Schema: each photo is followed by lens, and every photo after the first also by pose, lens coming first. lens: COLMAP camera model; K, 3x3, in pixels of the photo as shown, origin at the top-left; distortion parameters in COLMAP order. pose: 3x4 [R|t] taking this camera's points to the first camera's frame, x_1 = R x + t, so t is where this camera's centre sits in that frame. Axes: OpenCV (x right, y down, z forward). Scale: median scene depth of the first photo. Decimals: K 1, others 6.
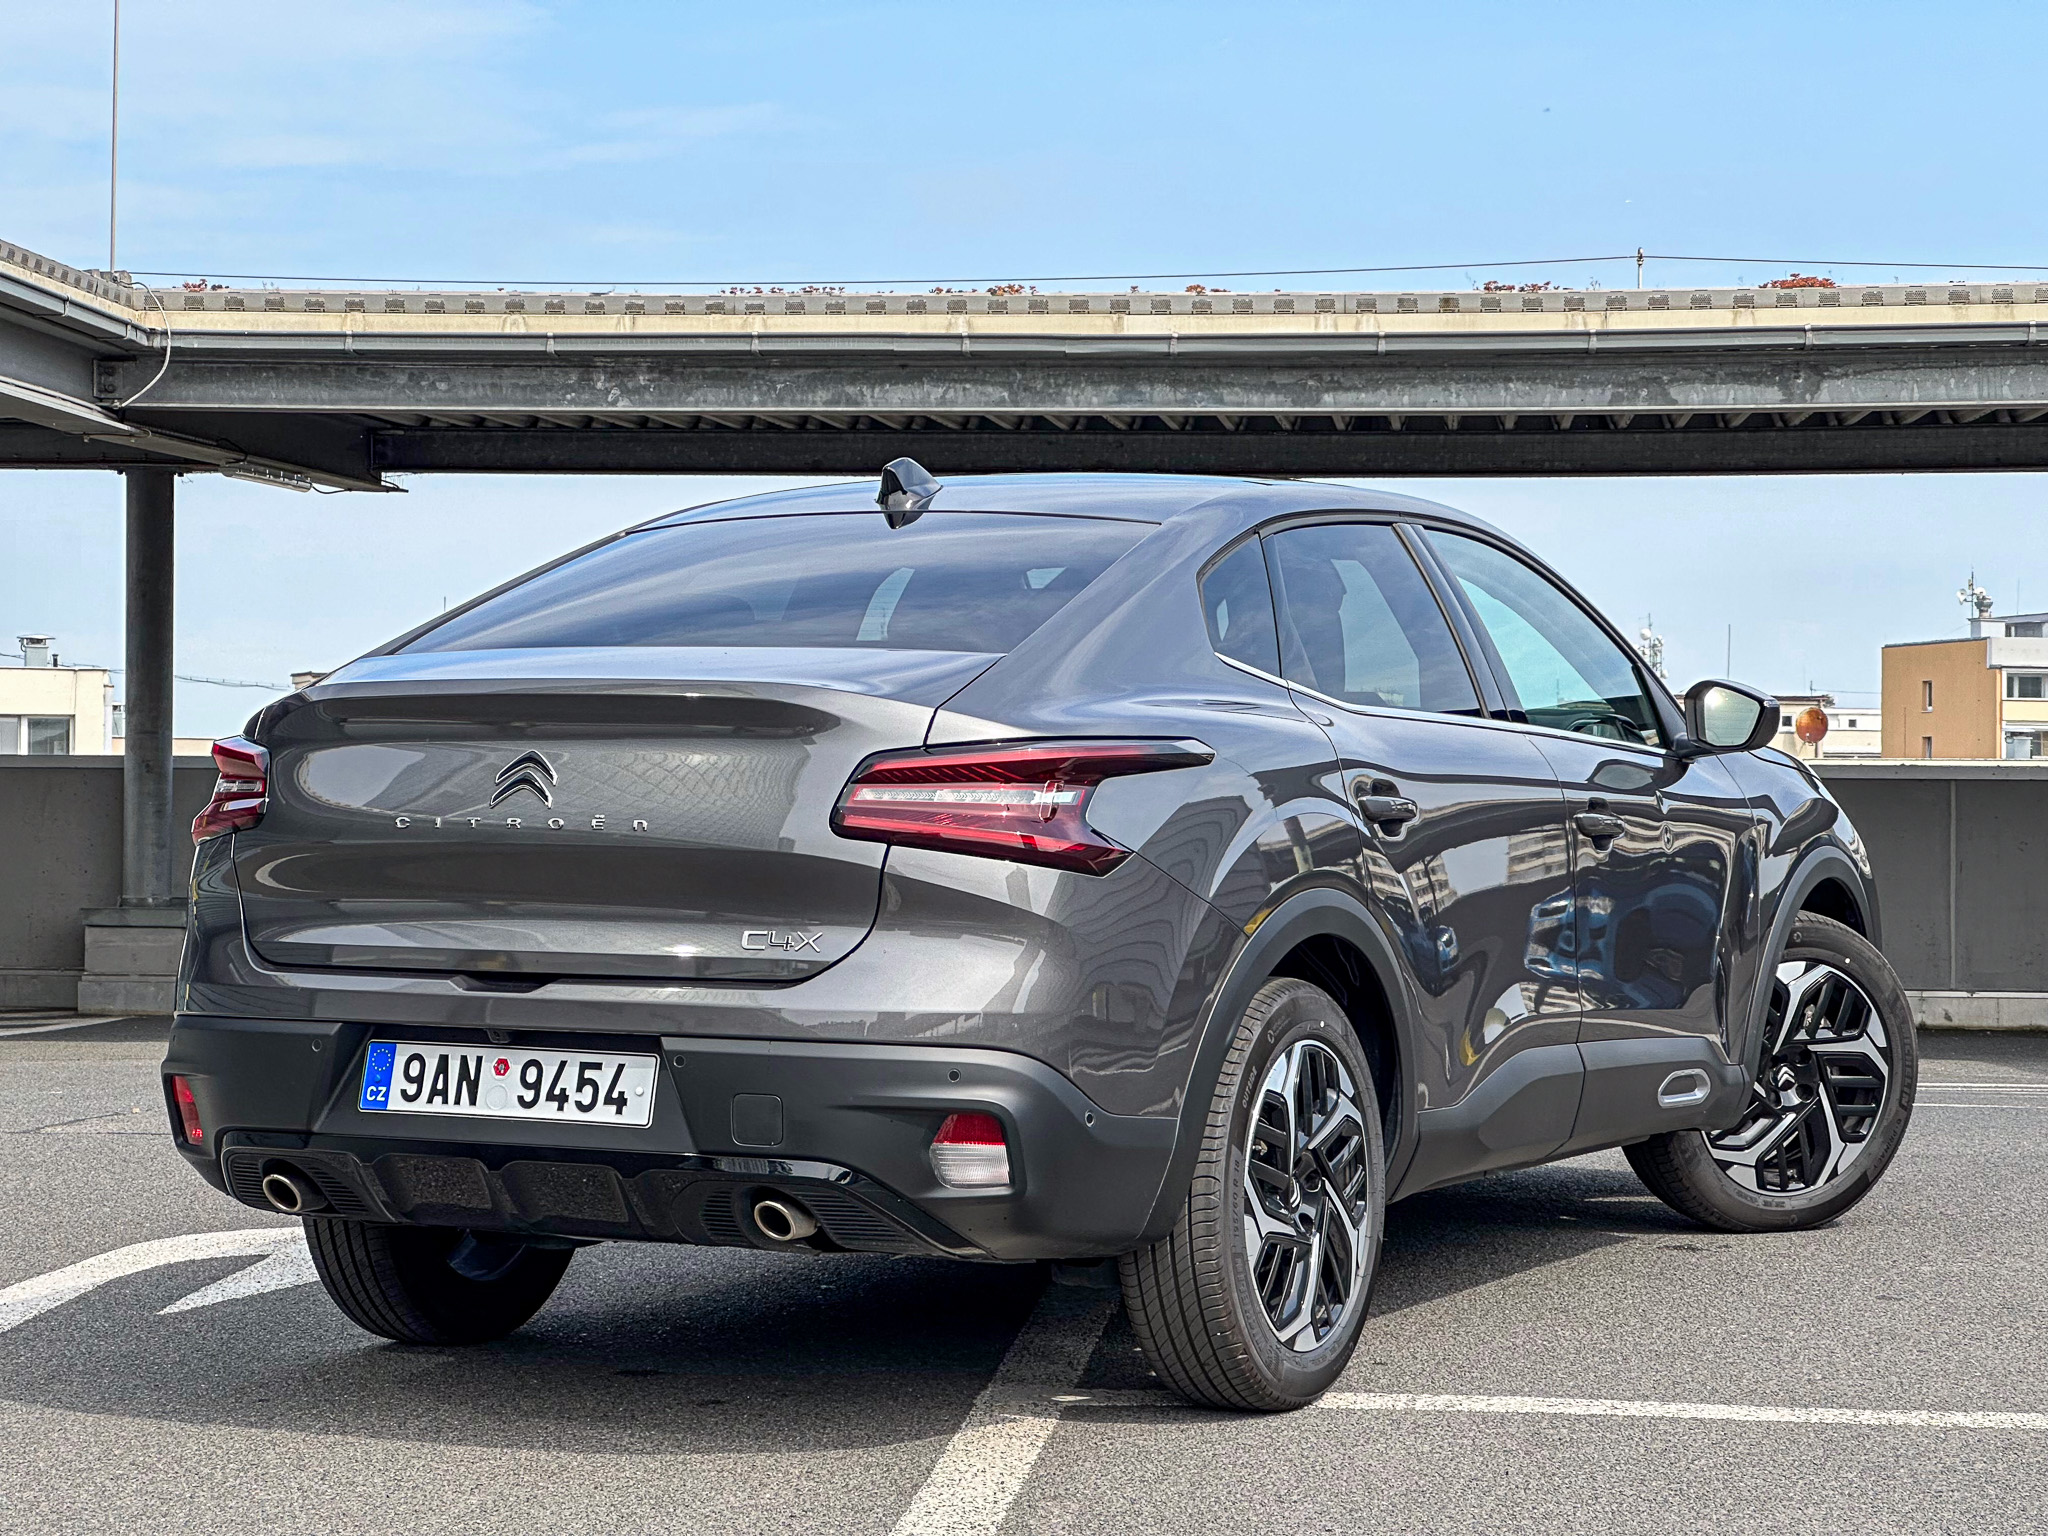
lens RADIAL K [[4587.6, 0, 1033.4], [0, 4587.6, 761.2], [0, 0, 1]] dist [0.281794, 0.000000]
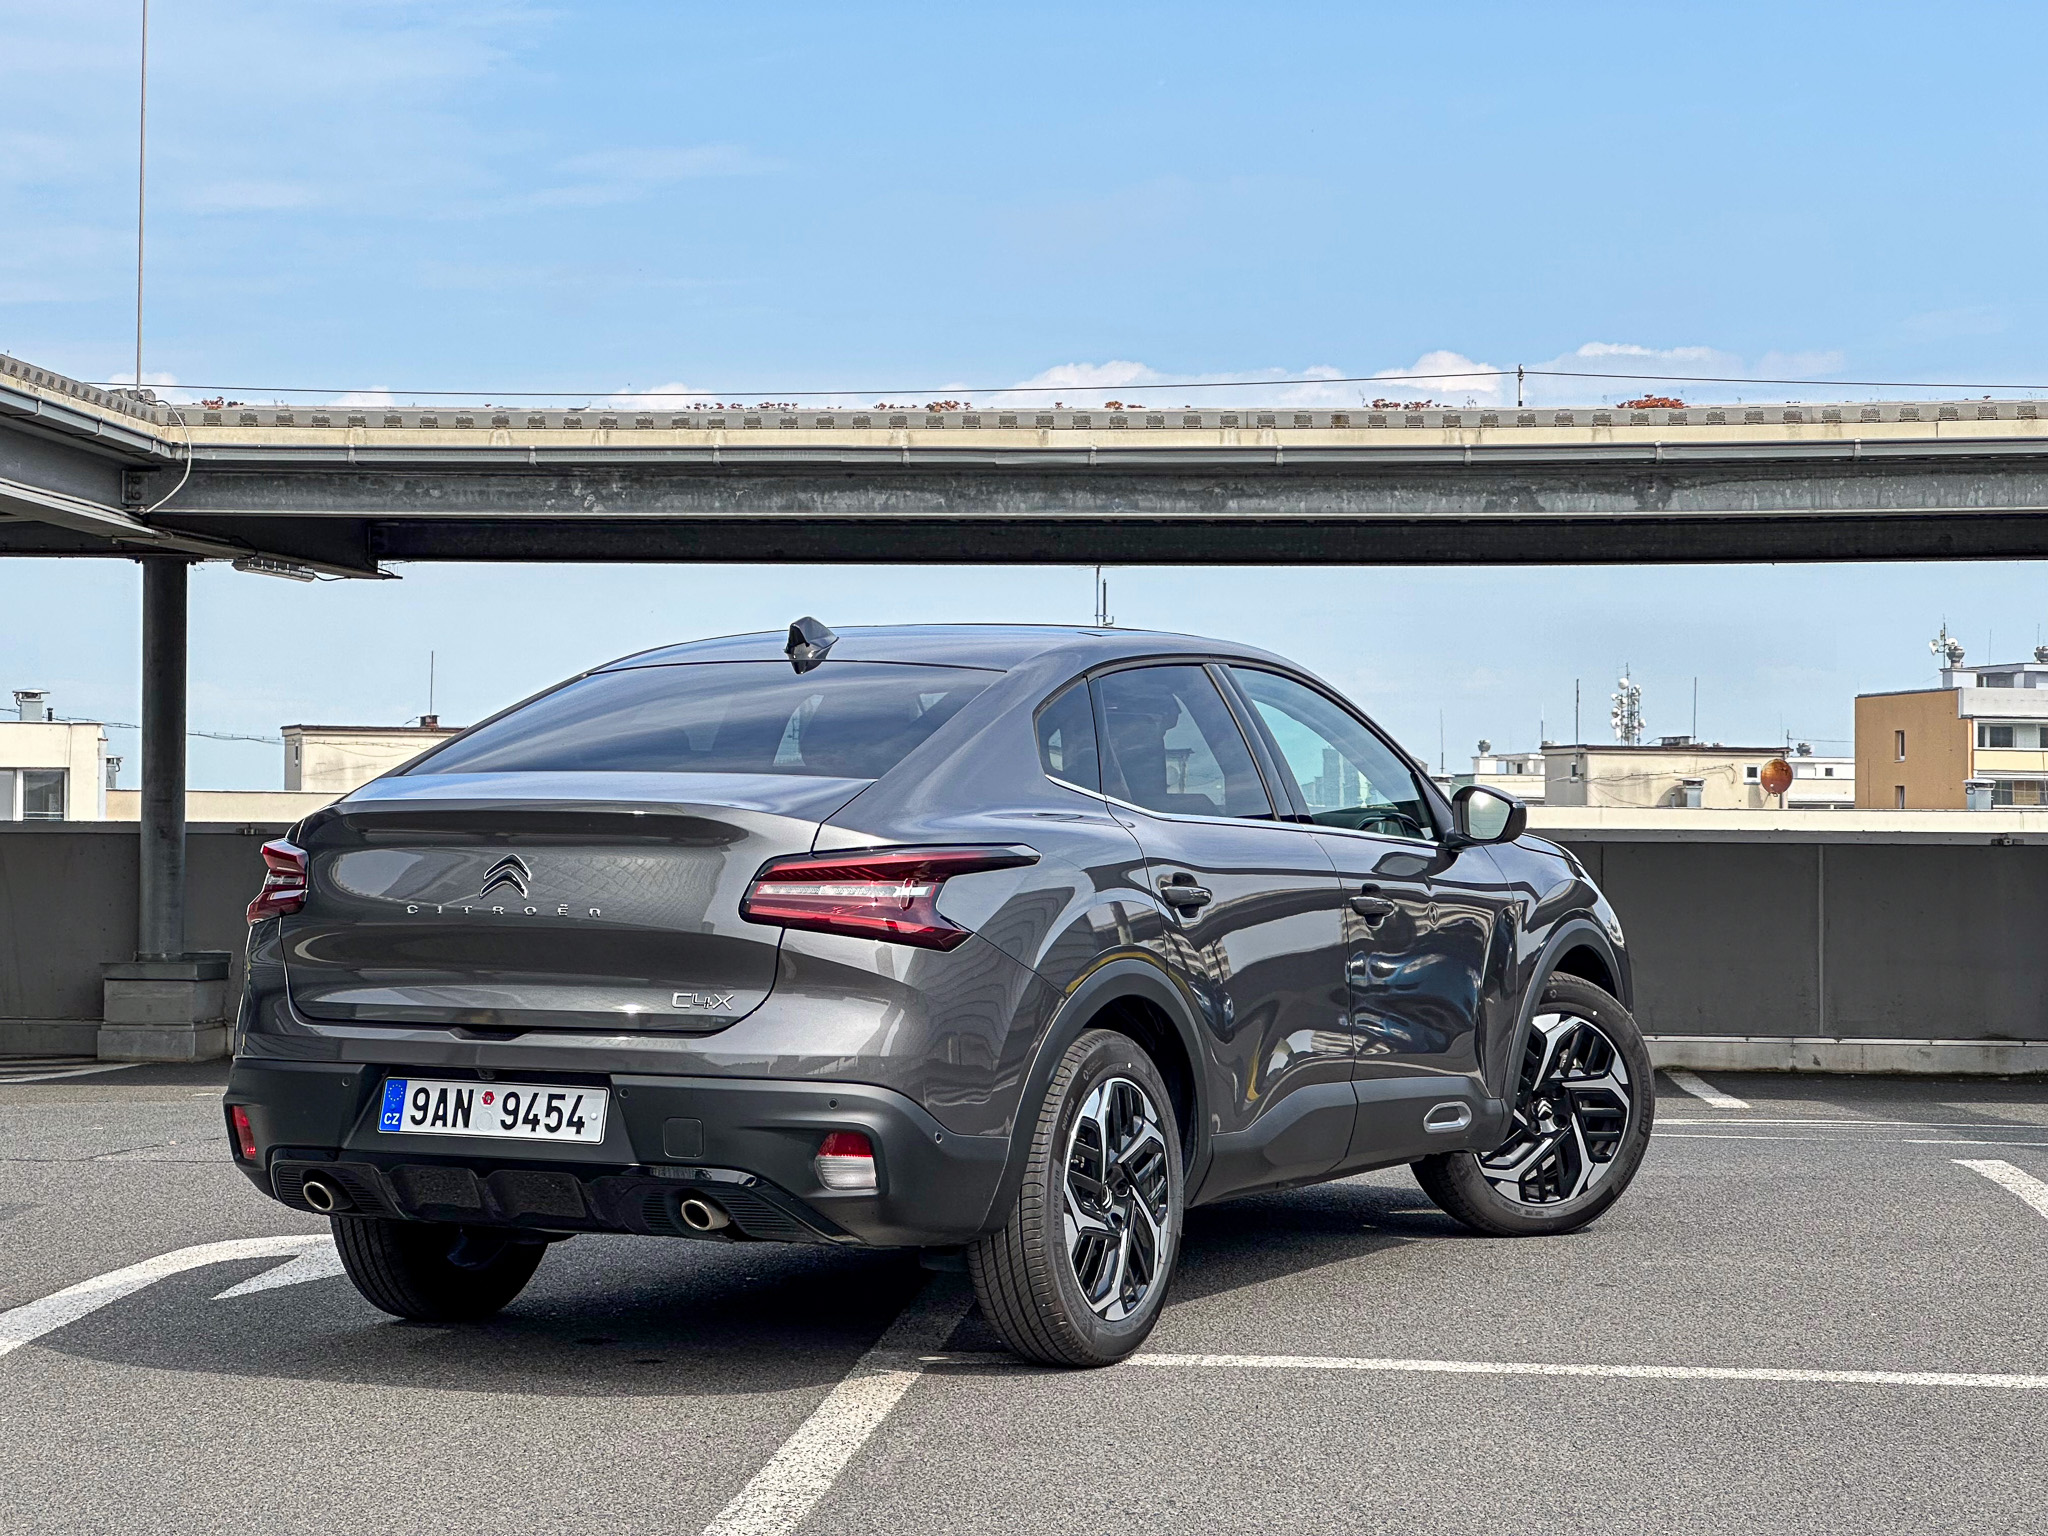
lens RADIAL K [[4587.6, 0, 1015.9], [0, 4587.6, 771.8], [0, 0, 1]] dist [0.281794, 0.000000]
pose [[1.000000, -0.000335, -0.000692, 0.026419], [0.000330, 0.999969, -0.007831, -0.011905], [0.000695, 0.007831, 0.999969, -0.231035]]
